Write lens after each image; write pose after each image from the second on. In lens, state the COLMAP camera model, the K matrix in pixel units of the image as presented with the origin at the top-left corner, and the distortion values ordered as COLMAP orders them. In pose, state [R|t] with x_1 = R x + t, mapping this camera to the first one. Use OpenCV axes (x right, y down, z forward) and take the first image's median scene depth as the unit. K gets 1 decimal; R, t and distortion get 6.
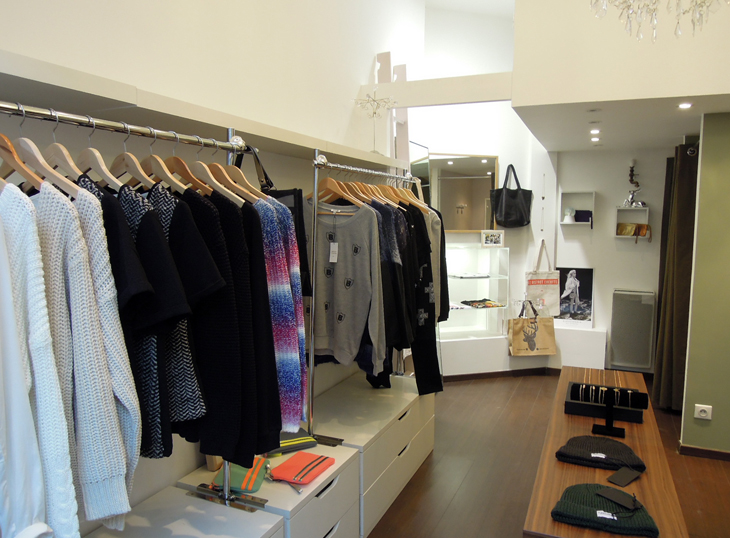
lens RADIAL K [[543.7, 0, 370.3], [0, 543.7, 270.7], [0, 0, 1]] dist [-0.026028, 0.011476]
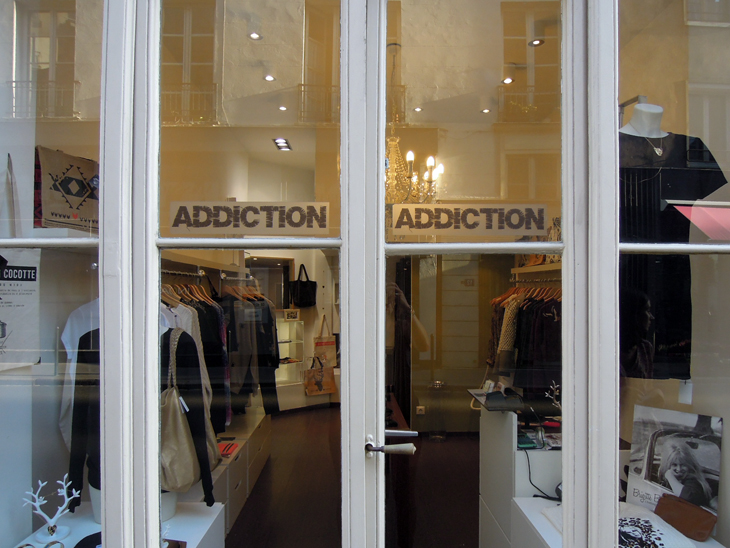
lens RADIAL K [[543.7, 0, 364.8], [0, 543.7, 278.8], [0, 0, 1]] dist [-0.026028, 0.011476]
pose [[0.906691, 0.007652, 0.421725, -0.222376], [0.040652, 0.993596, -0.105430, 0.006311], [-0.419831, 0.112736, 0.900574, -0.421031]]
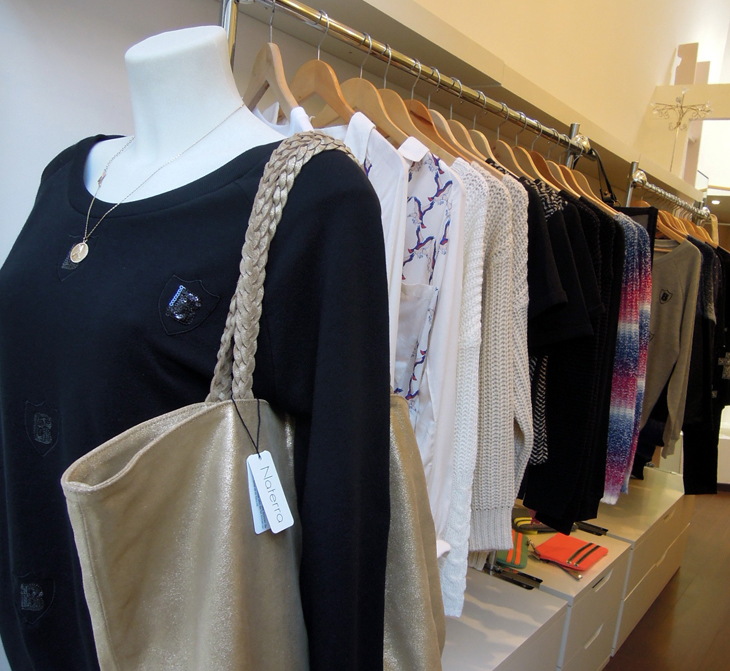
lens RADIAL K [[689.0, 0, 364.4], [0, 689.0, 375.4], [0, 0, 1]] dist [-0.016859, 0.000000]
pose [[0.970412, 0.138413, -0.197844, -0.127352], [-0.125237, 0.989080, 0.077688, 0.027797], [0.206437, -0.050612, 0.977150, -0.034317]]
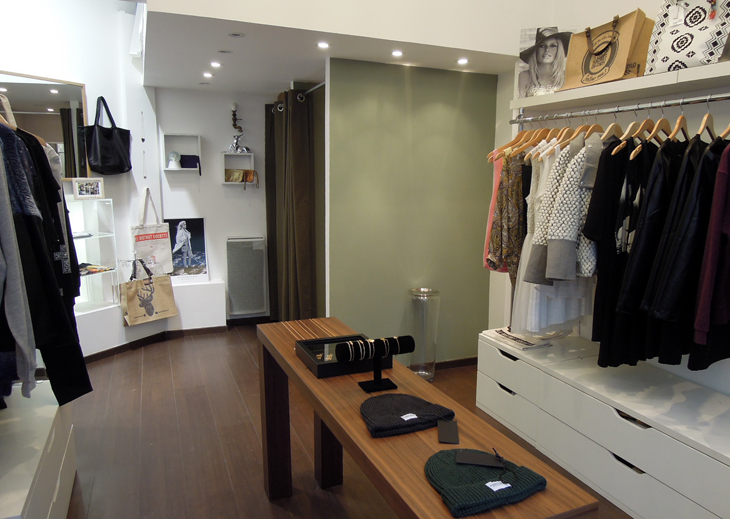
lens RADIAL K [[535.8, 0, 362.4], [0, 535.8, 262.3], [0, 0, 1]] dist [-0.034103, 0.005884]
pose [[0.687506, -0.114215, 0.717141, -0.077070], [0.066757, 0.993312, 0.094202, 0.003626], [-0.723104, -0.016890, 0.690533, 0.167072]]
